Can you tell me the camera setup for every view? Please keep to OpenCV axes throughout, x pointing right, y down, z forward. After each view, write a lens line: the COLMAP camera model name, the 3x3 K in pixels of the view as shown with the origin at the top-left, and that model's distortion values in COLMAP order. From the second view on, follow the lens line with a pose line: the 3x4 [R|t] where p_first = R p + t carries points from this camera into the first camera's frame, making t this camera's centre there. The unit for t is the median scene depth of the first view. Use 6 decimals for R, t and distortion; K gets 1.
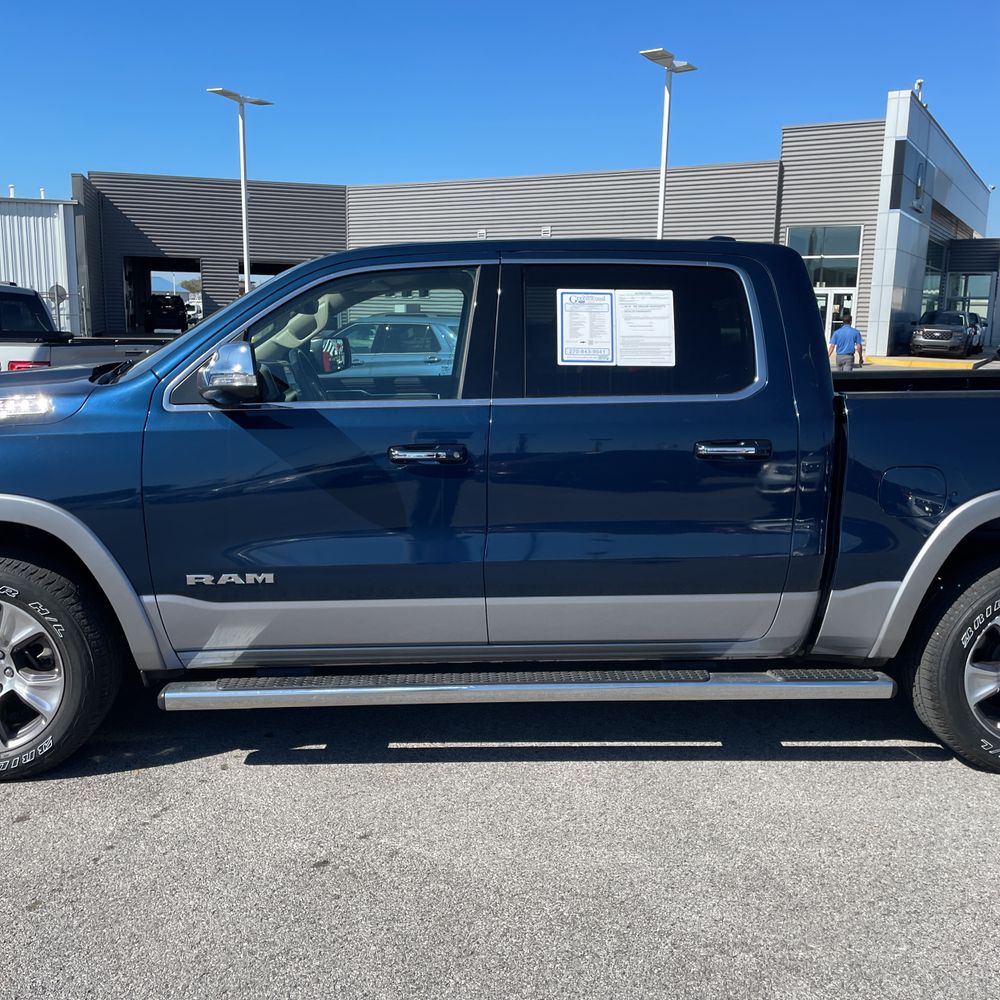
lens RADIAL K [[998.9, 0, 493.7], [0, 998.9, 493.4], [0, 0, 1]] dist [0.109339, -0.178979]
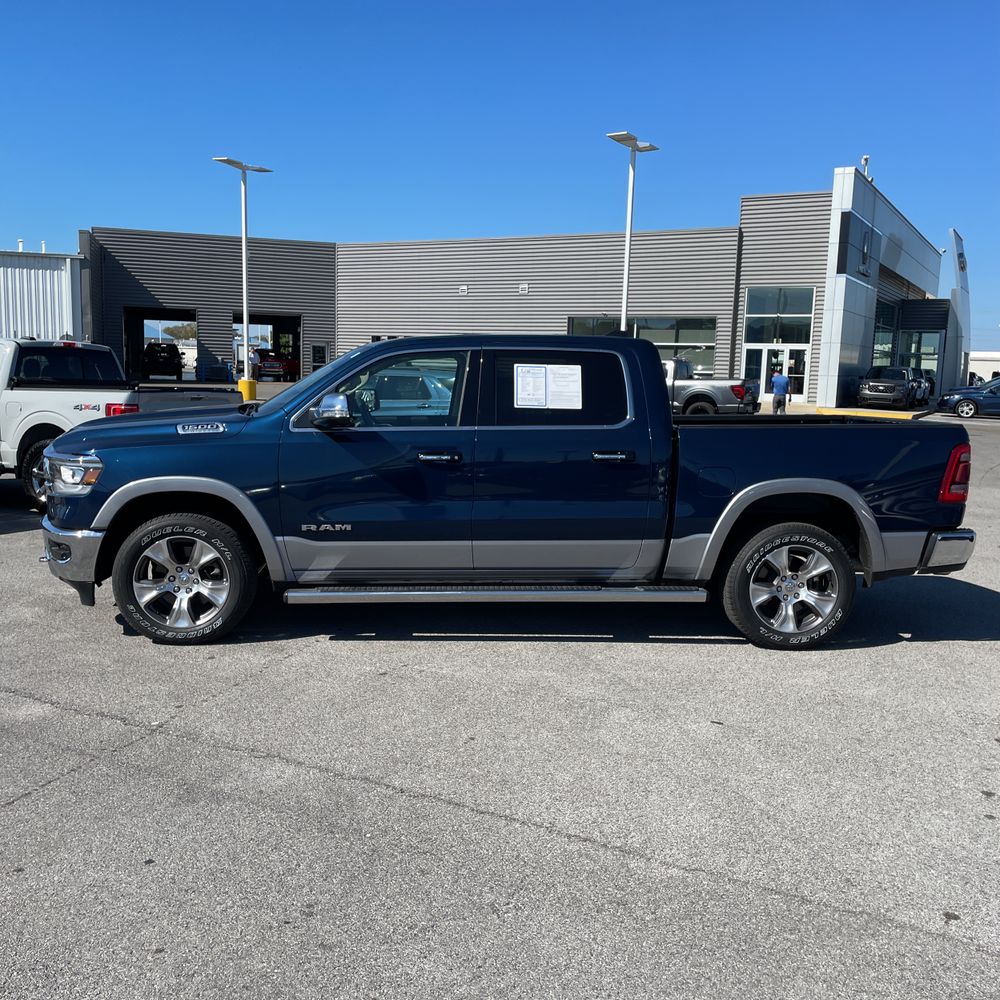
lens RADIAL K [[998.9, 0, 493.7], [0, 998.9, 493.4], [0, 0, 1]] dist [0.109339, -0.178979]
pose [[0.999753, 0.007257, 0.020995, -0.007242], [-0.006264, 0.998875, -0.047013, 0.099333], [-0.021313, 0.046870, 0.998674, -0.703359]]
